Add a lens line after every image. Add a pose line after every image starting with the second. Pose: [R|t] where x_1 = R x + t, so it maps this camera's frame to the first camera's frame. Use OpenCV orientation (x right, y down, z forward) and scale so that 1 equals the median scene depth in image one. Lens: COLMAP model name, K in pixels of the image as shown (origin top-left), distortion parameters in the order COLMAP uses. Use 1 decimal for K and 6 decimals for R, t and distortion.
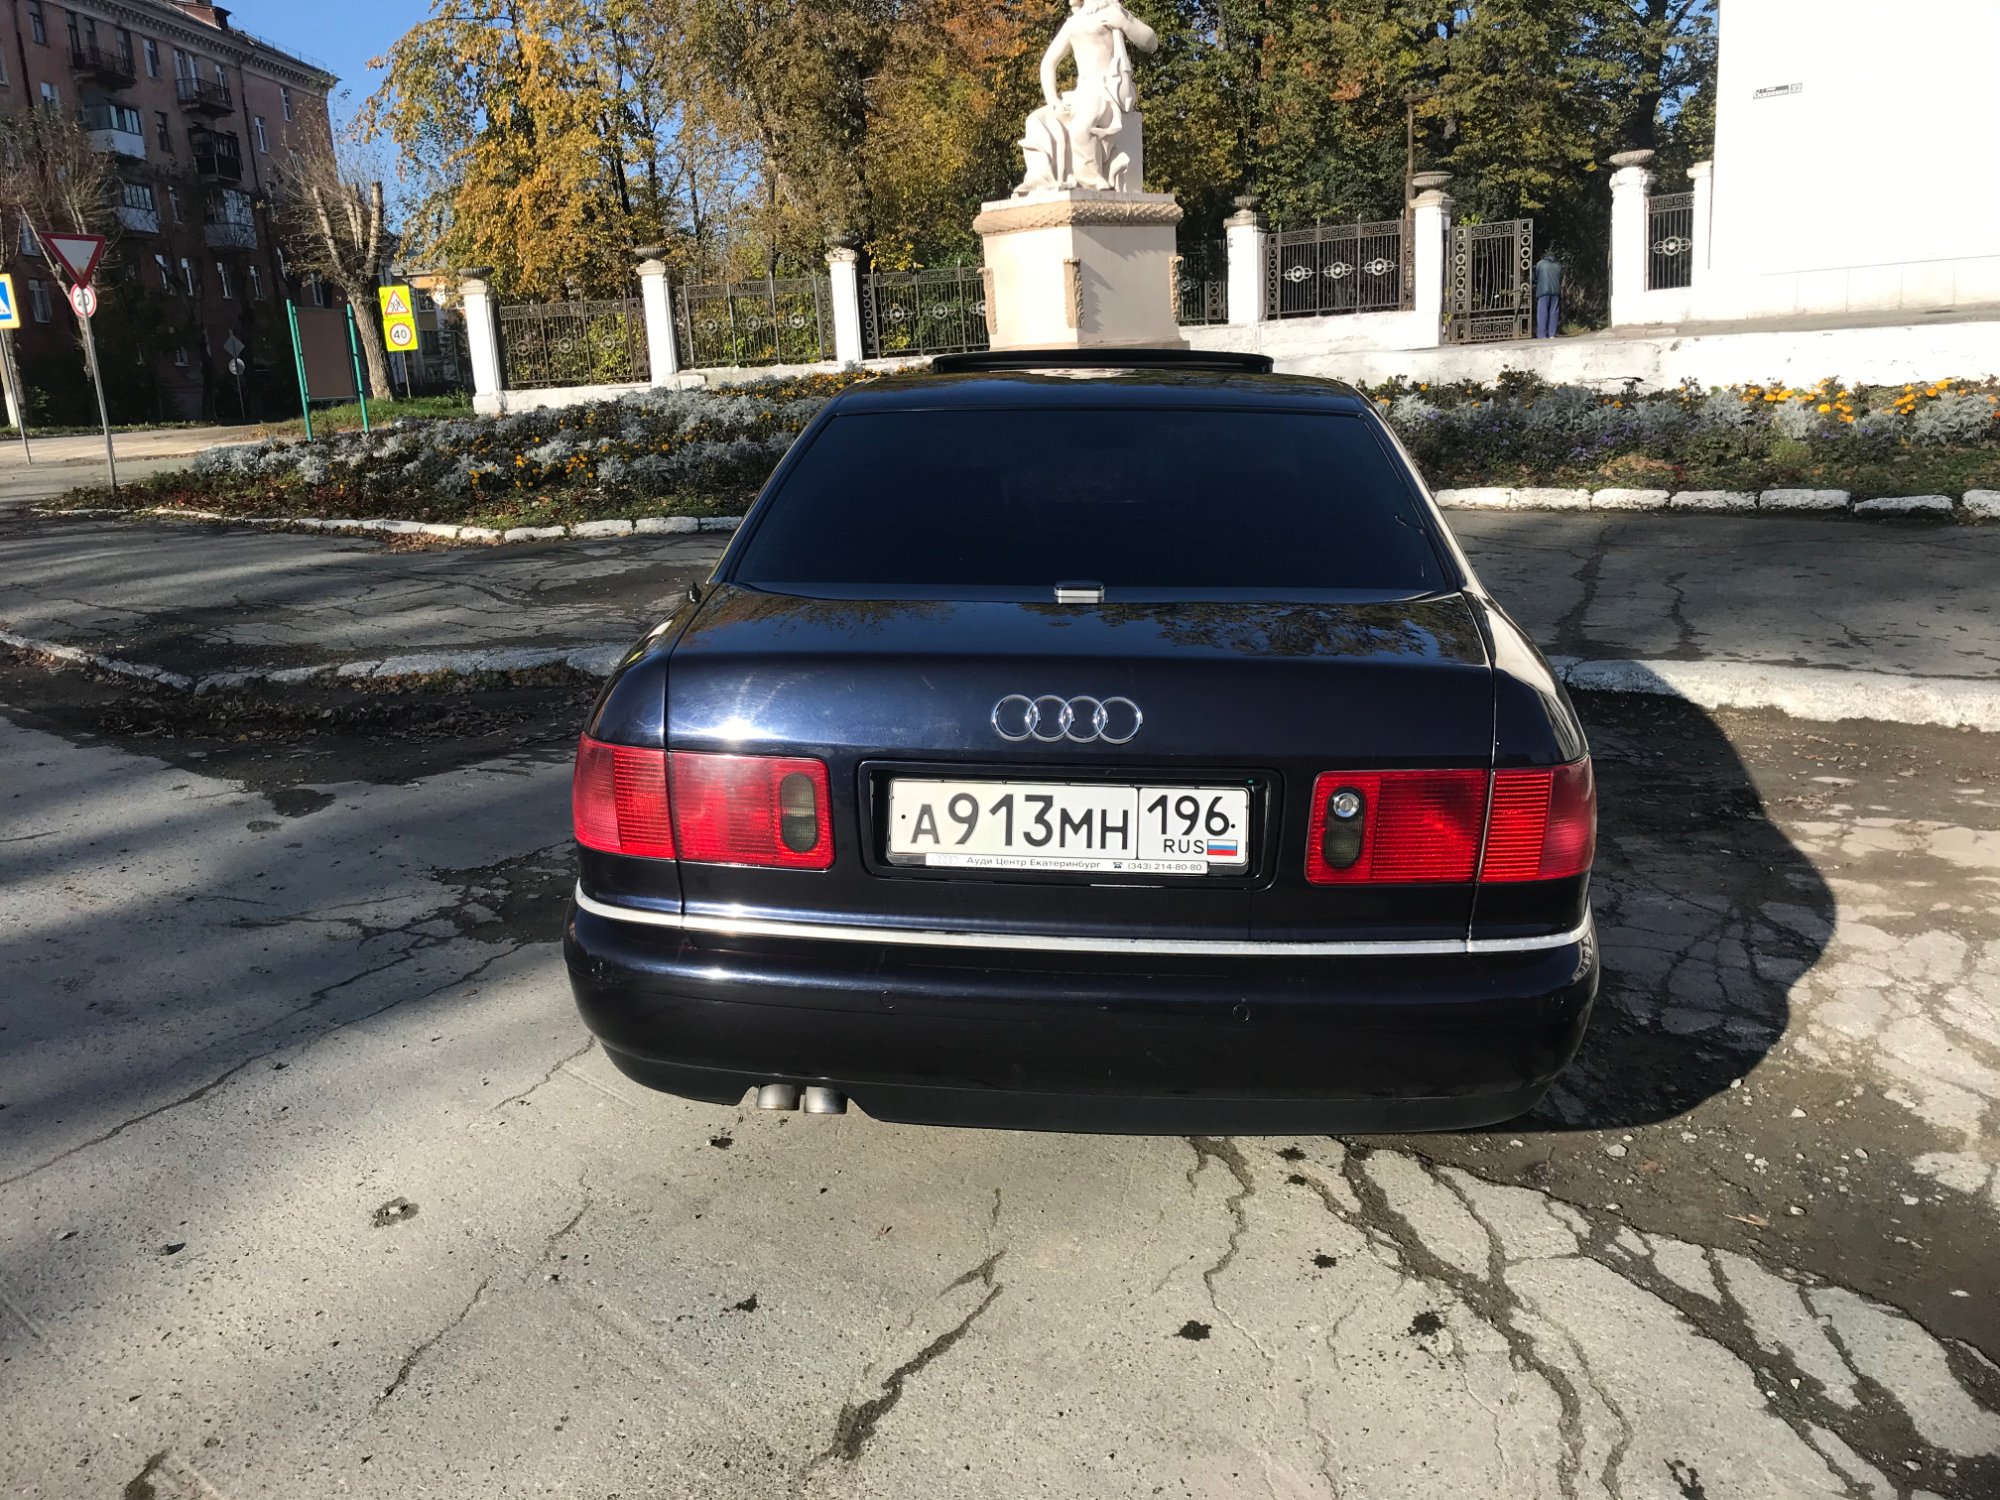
lens RADIAL K [[1630.5, 0, 996.3], [0, 1630.5, 745.9], [0, 0, 1]] dist [0.017777, -0.008526]
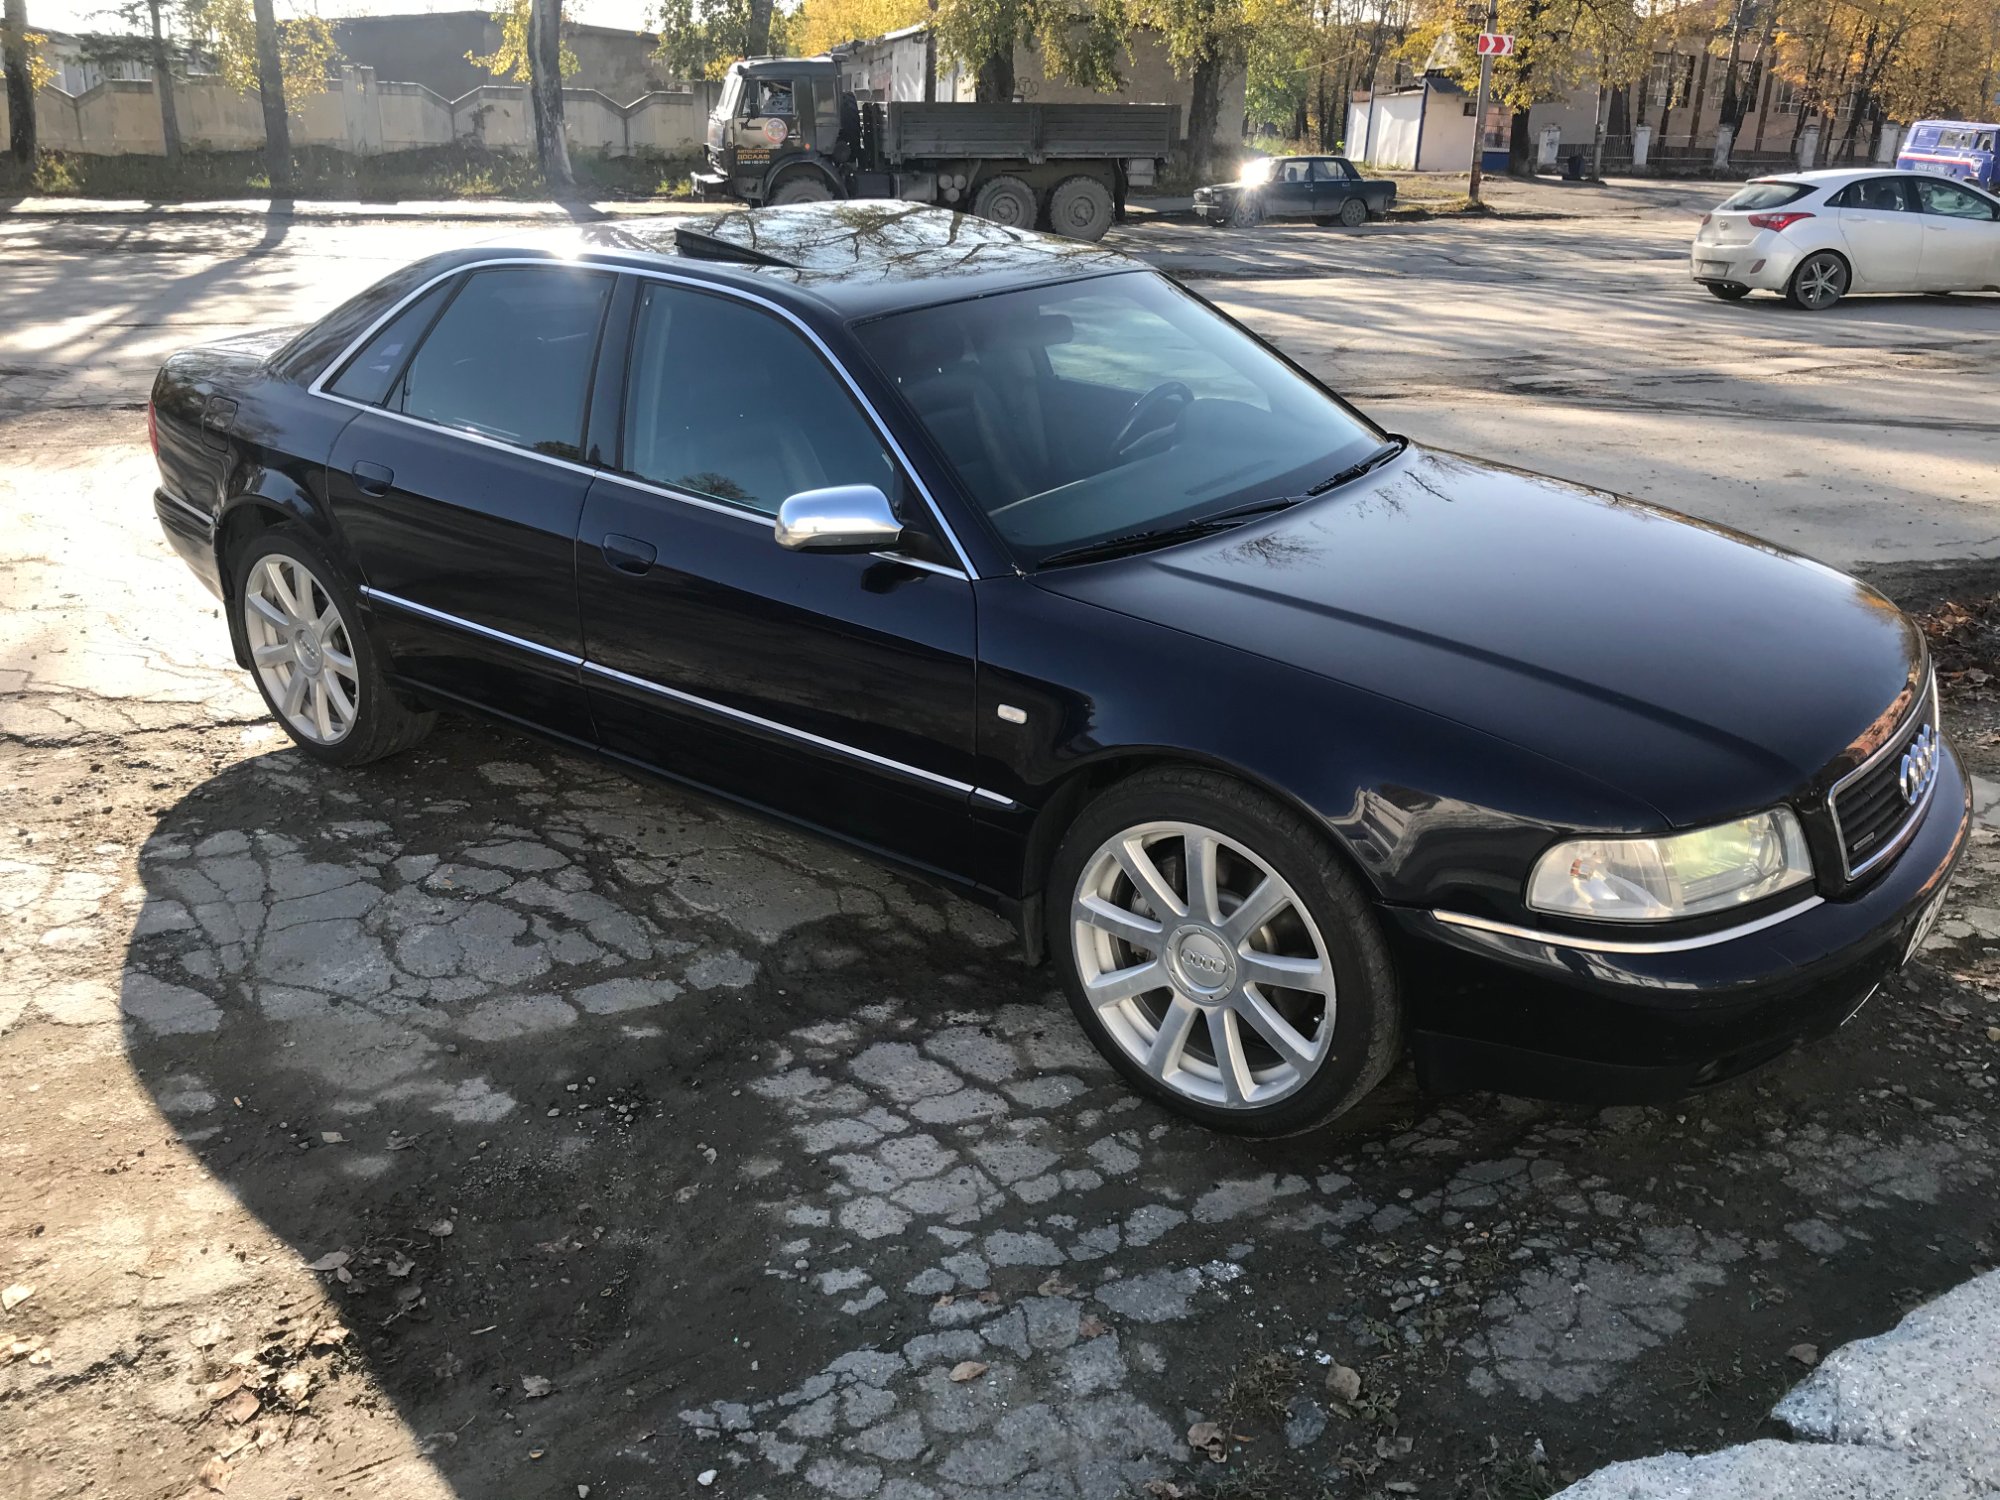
lens RADIAL K [[1630.5, 0, 996.3], [0, 1630.5, 745.9], [0, 0, 1]] dist [0.017777, -0.008526]
pose [[-0.541451, 0.321914, -0.776661, 0.107497], [-0.186865, 0.854603, 0.484494, -0.057822], [0.819703, 0.407461, -0.402571, 0.202744]]
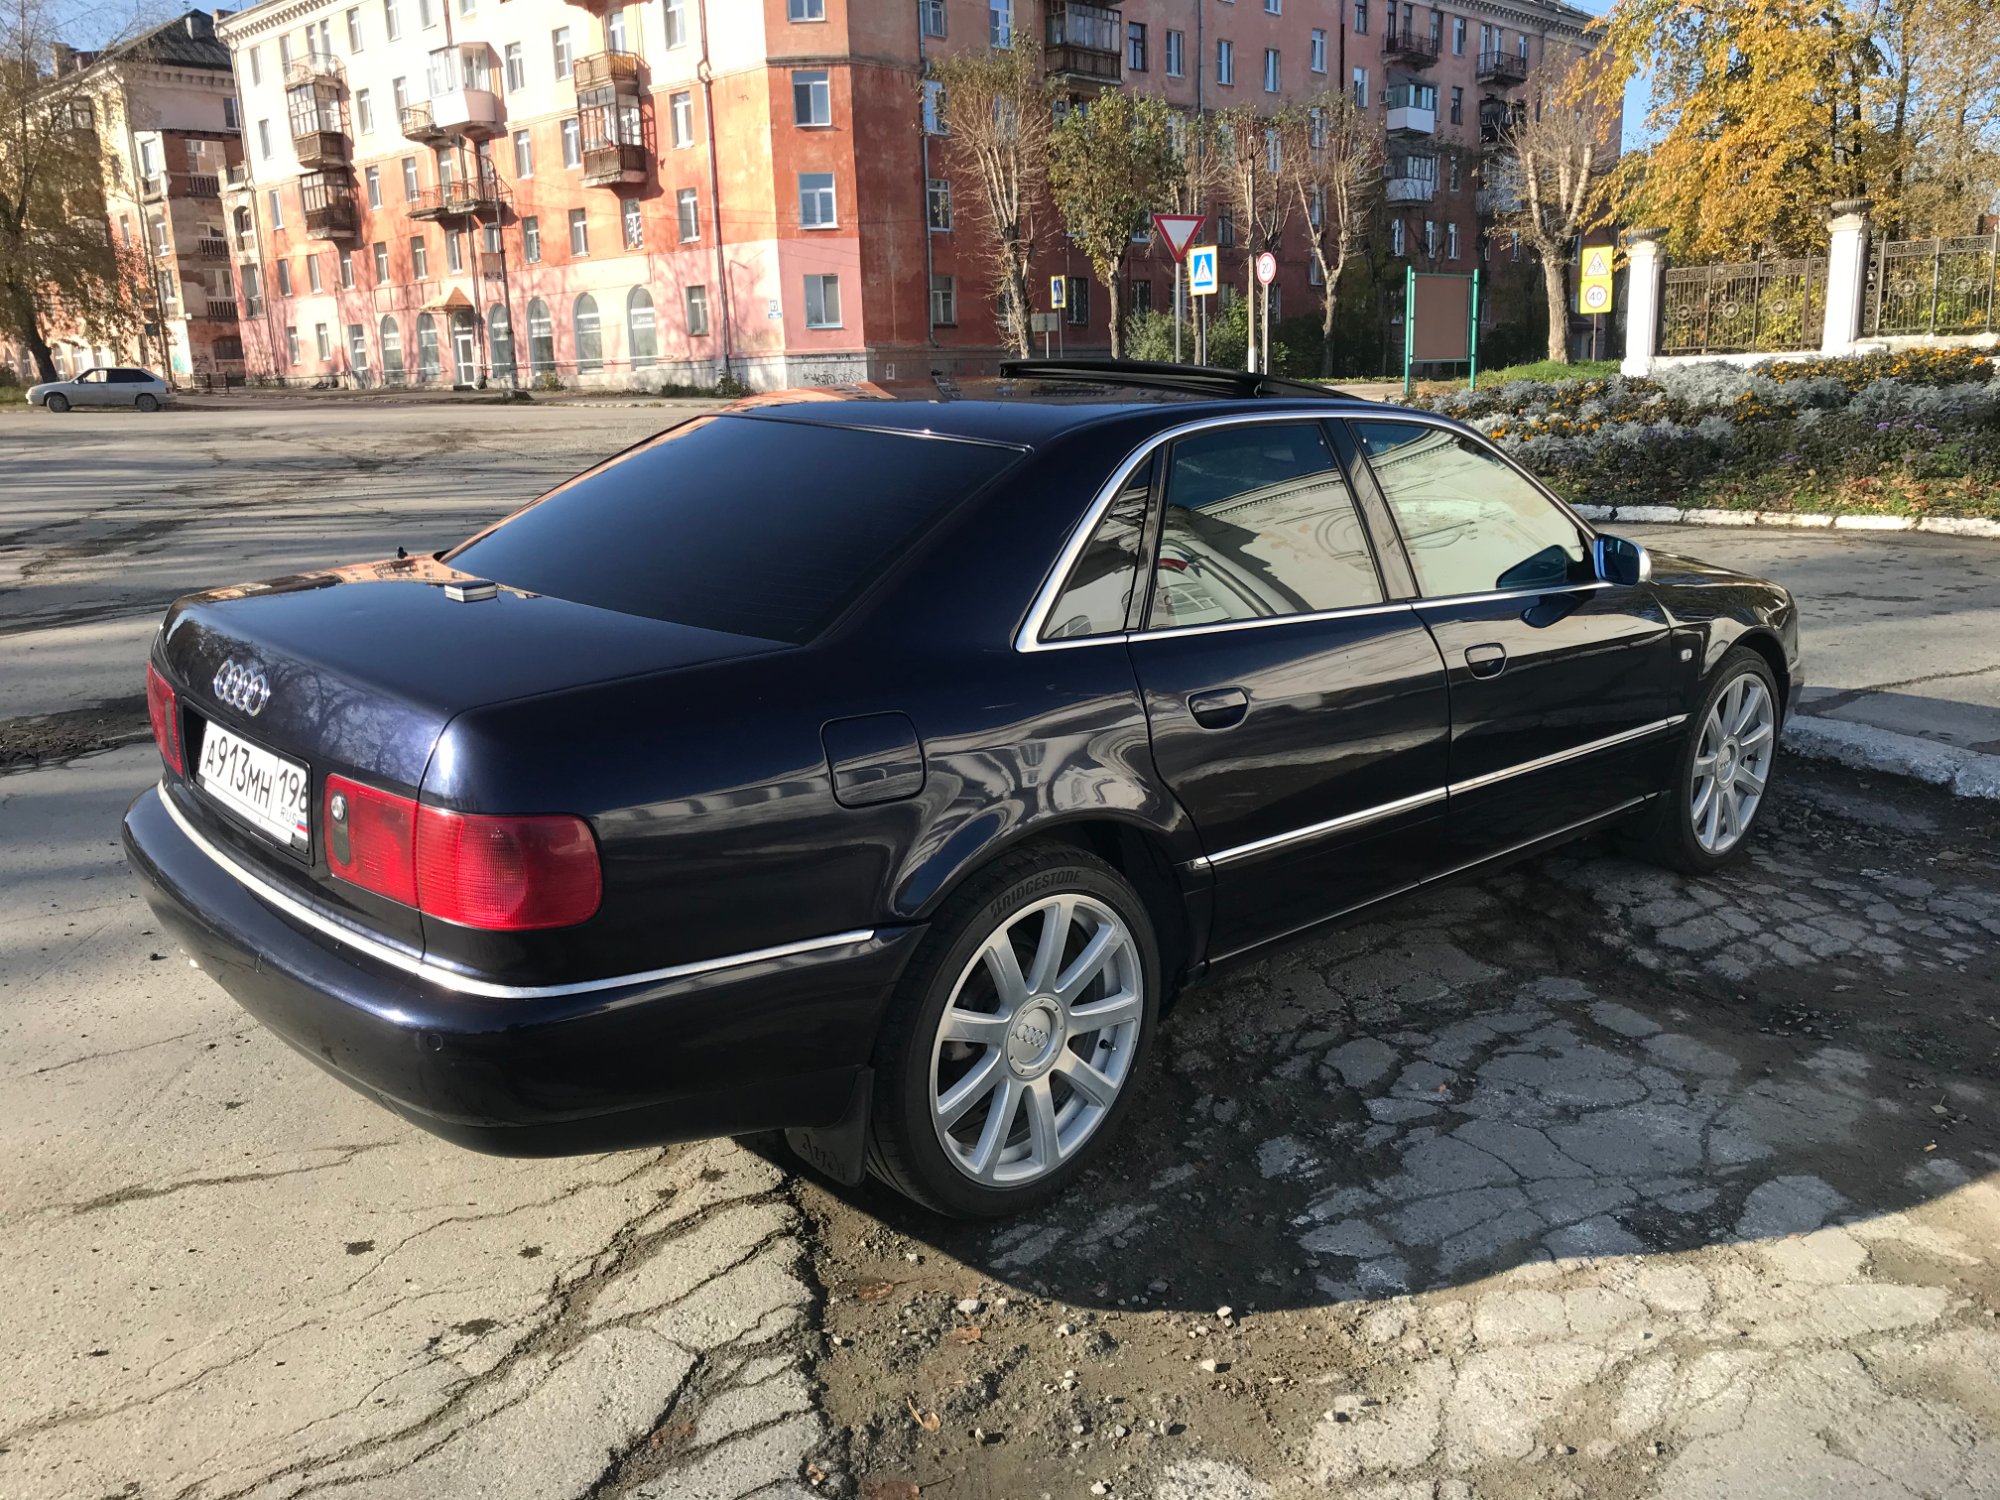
lens RADIAL K [[1634.4, 0, 996.7], [0, 1634.4, 739.2], [0, 0, 1]] dist [0.005485, 0.014614]
pose [[0.742481, 0.179989, -0.645233, 0.083426], [-0.167099, 0.982541, 0.081797, -0.011559], [0.648691, 0.047085, 0.759594, 0.030496]]
